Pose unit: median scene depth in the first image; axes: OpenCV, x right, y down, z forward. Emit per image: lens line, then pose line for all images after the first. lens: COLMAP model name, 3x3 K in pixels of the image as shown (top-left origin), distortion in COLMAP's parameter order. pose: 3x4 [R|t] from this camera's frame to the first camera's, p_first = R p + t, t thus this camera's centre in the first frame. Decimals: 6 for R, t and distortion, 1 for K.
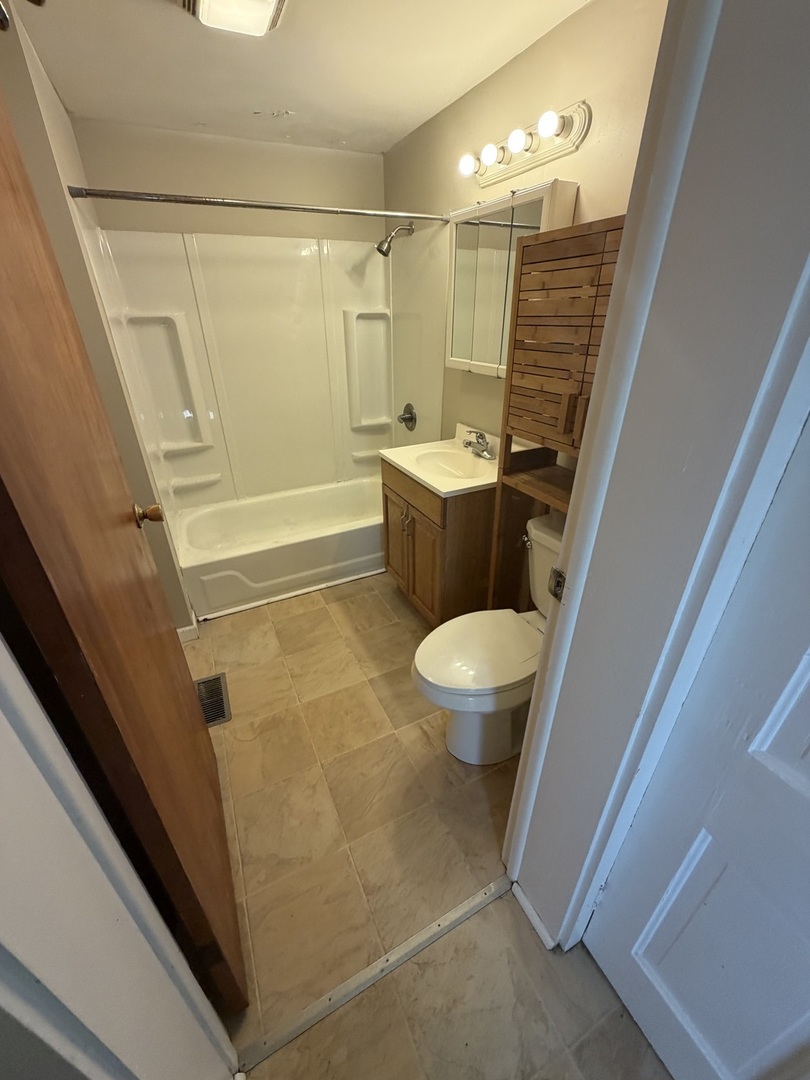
lens RADIAL K [[431.4, 0, 405.7], [0, 431.4, 540.4], [0, 0, 1]] dist [-0.001266, -0.000065]
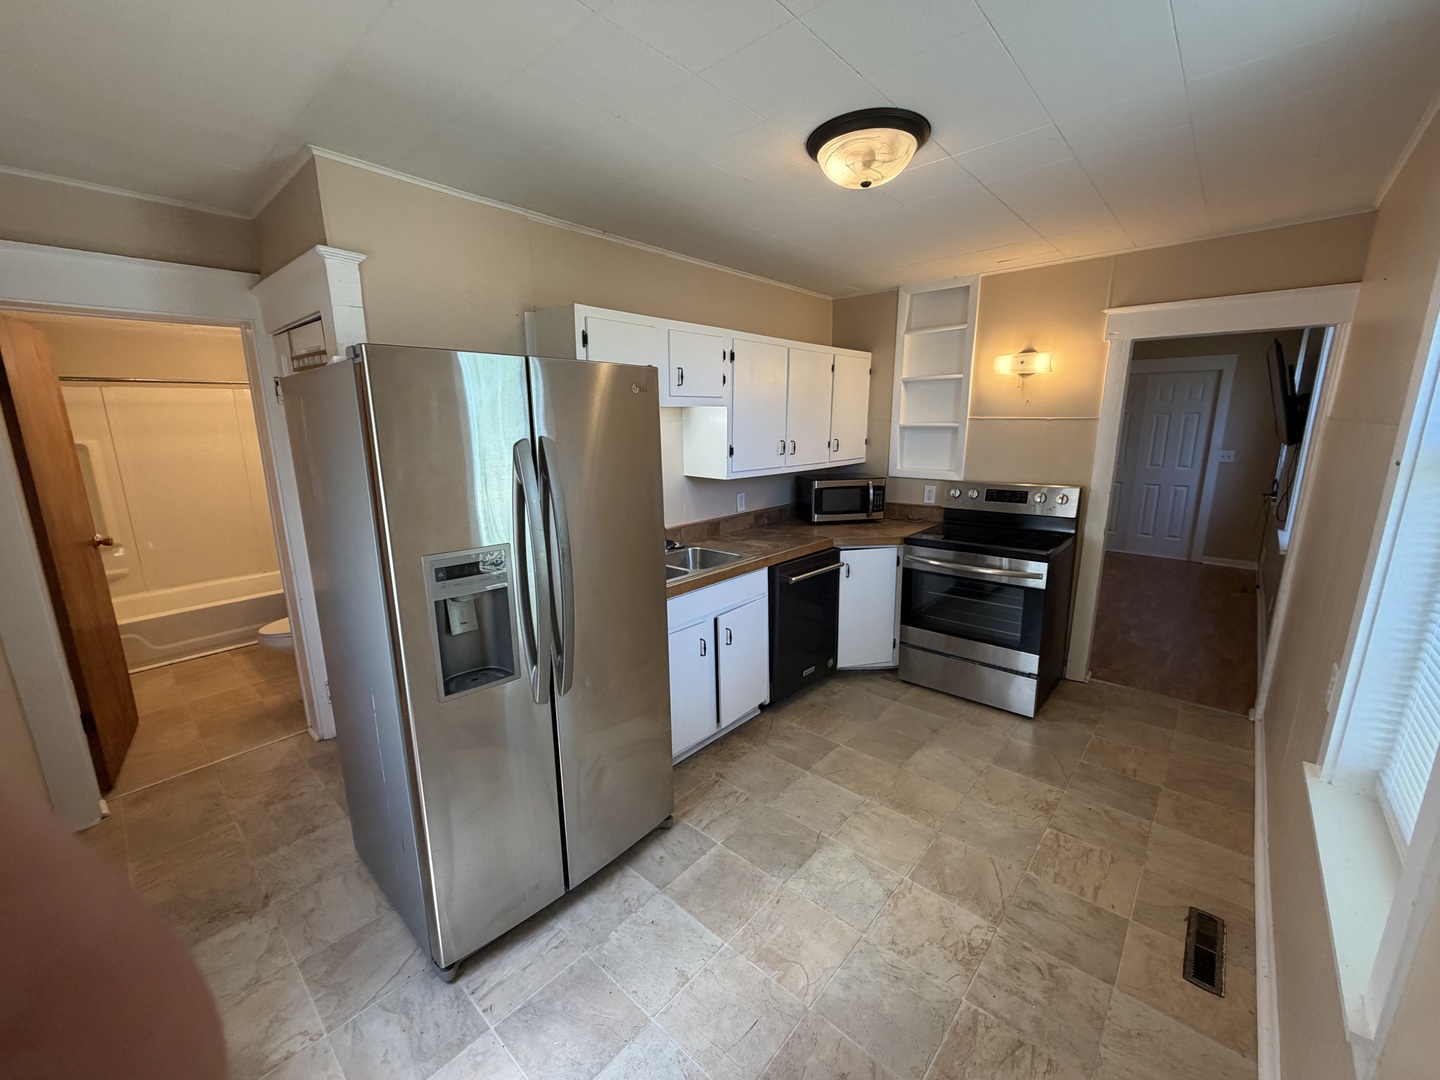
lens RADIAL K [[575.2, 0, 719.2], [0, 575.2, 543.8], [0, 0, 1]] dist [-0.001266, -0.000065]
pose [[0.925535, -0.074936, 0.371173, 0.648500], [0.173094, 0.955541, -0.238704, 0.594008], [-0.336783, 0.285177, 0.897358, -1.282979]]
